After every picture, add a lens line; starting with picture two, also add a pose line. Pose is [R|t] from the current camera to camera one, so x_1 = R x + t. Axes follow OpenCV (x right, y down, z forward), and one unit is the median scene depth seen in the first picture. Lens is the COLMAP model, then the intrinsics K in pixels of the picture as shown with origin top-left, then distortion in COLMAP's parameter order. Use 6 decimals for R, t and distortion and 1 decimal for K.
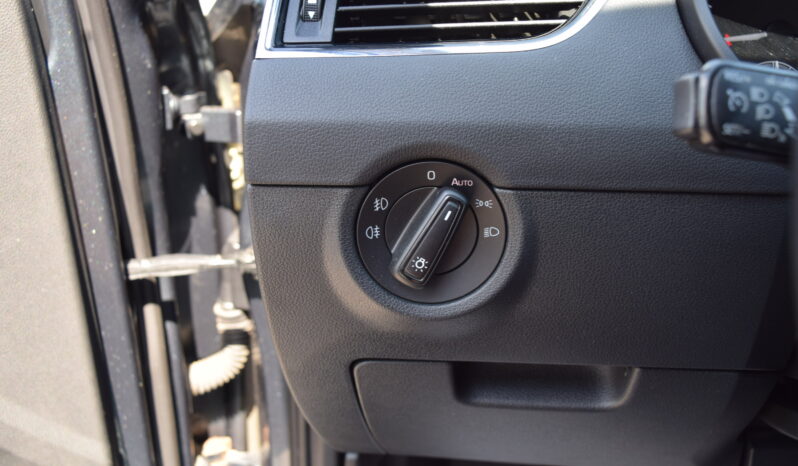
lens RADIAL K [[756.2, 0, 399.0], [0, 756.2, 233.0], [0, 0, 1]] dist [-0.075456, 0.018328]
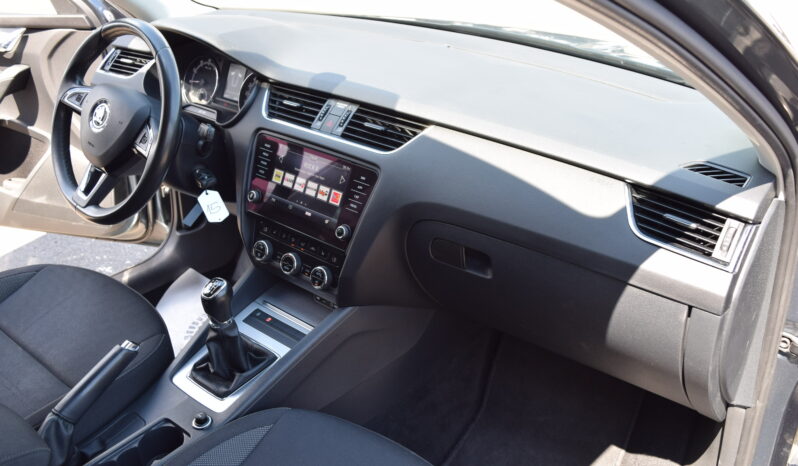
lens RADIAL K [[731.4, 0, 399.0], [0, 731.4, 233.0], [0, 0, 1]] dist [-0.051438, 0.004750]
pose [[0.815044, 0.278731, -0.507949, 4.483147], [-0.236346, 0.960369, 0.147755, -0.390214], [0.529002, -0.000375, 0.848621, -2.218162]]
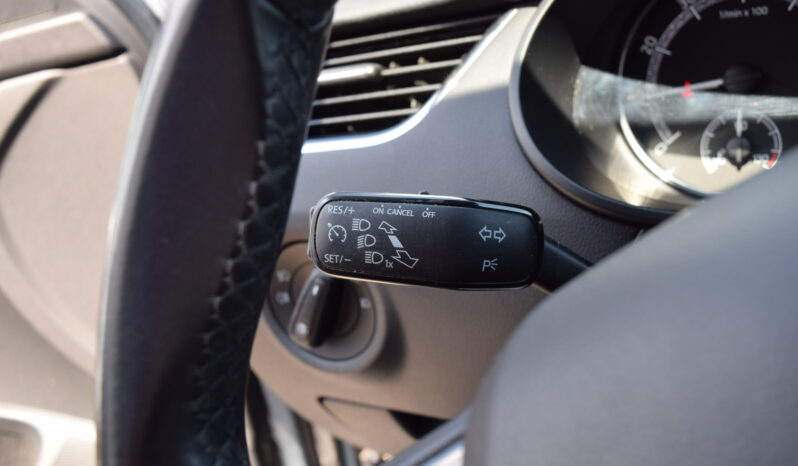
lens RADIAL K [[756.2, 0, 399.0], [0, 756.2, 233.0], [0, 0, 1]] dist [-0.075456, 0.018328]
pose [[0.870244, 0.009948, -0.492521, 0.730325], [0.005640, 0.999529, 0.030153, -0.141693], [0.492589, -0.029019, 0.869778, 0.052711]]
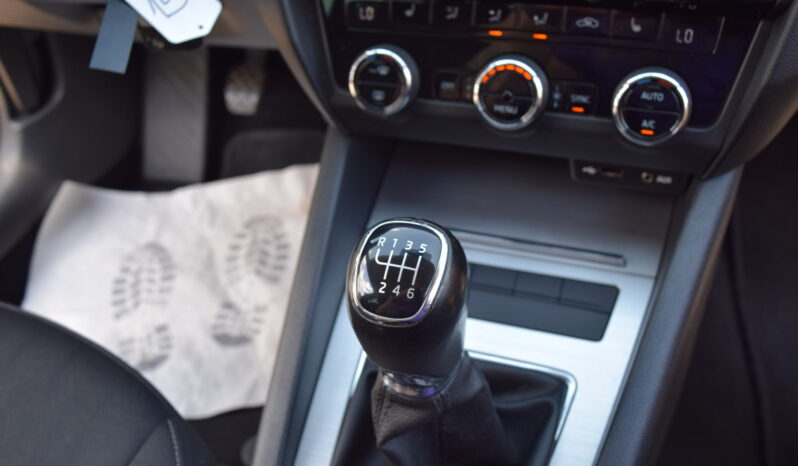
lens RADIAL K [[731.4, 0, 399.0], [0, 731.4, 233.0], [0, 0, 1]] dist [-0.051438, 0.004750]
pose [[0.966717, 0.108925, -0.231502, 2.166668], [-0.018495, 0.932229, 0.361396, 0.272582], [0.255178, -0.345086, 0.903217, -0.410407]]
